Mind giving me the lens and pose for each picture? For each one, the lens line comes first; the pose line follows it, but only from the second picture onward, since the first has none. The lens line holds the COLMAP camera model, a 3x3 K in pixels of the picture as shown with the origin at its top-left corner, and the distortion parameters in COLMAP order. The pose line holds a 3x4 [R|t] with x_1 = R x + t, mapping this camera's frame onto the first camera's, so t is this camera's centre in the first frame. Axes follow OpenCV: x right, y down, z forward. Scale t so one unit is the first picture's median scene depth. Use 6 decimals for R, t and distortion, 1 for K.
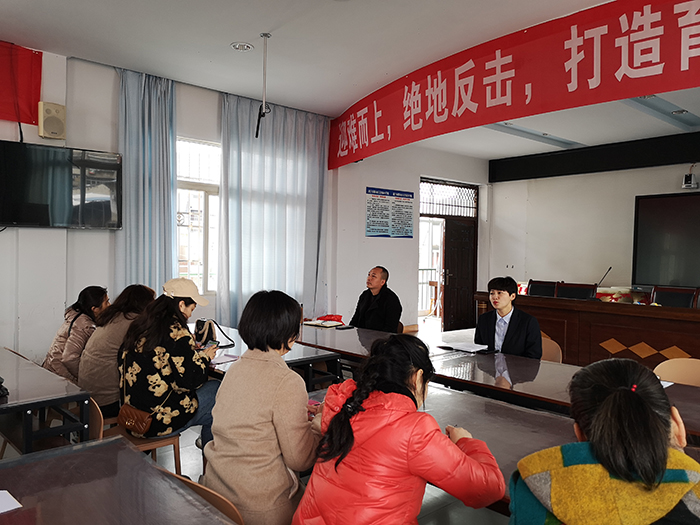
lens RADIAL K [[541.4, 0, 346.9], [0, 541.4, 262.8], [0, 0, 1]] dist [0.051169, -0.034528]
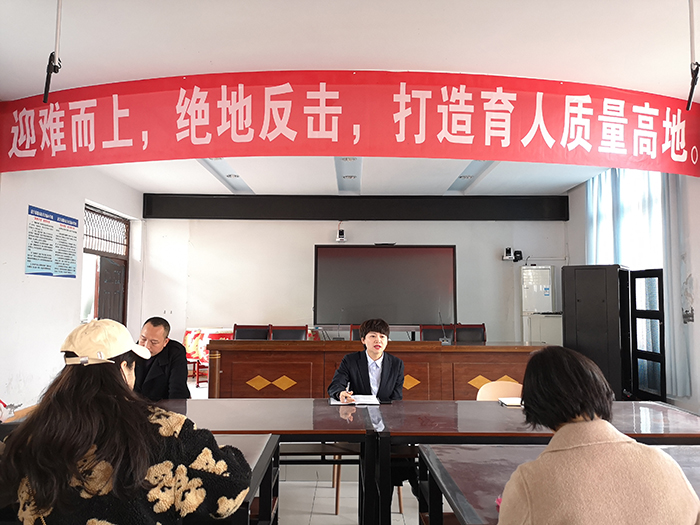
lens RADIAL K [[541.4, 0, 349.3], [0, 541.4, 260.8], [0, 0, 1]] dist [0.051169, -0.034528]
pose [[0.655549, 0.047351, 0.753666, -0.358913], [0.019893, 0.996603, -0.079917, 0.000159], [-0.754890, 0.067382, 0.652381, 0.327045]]
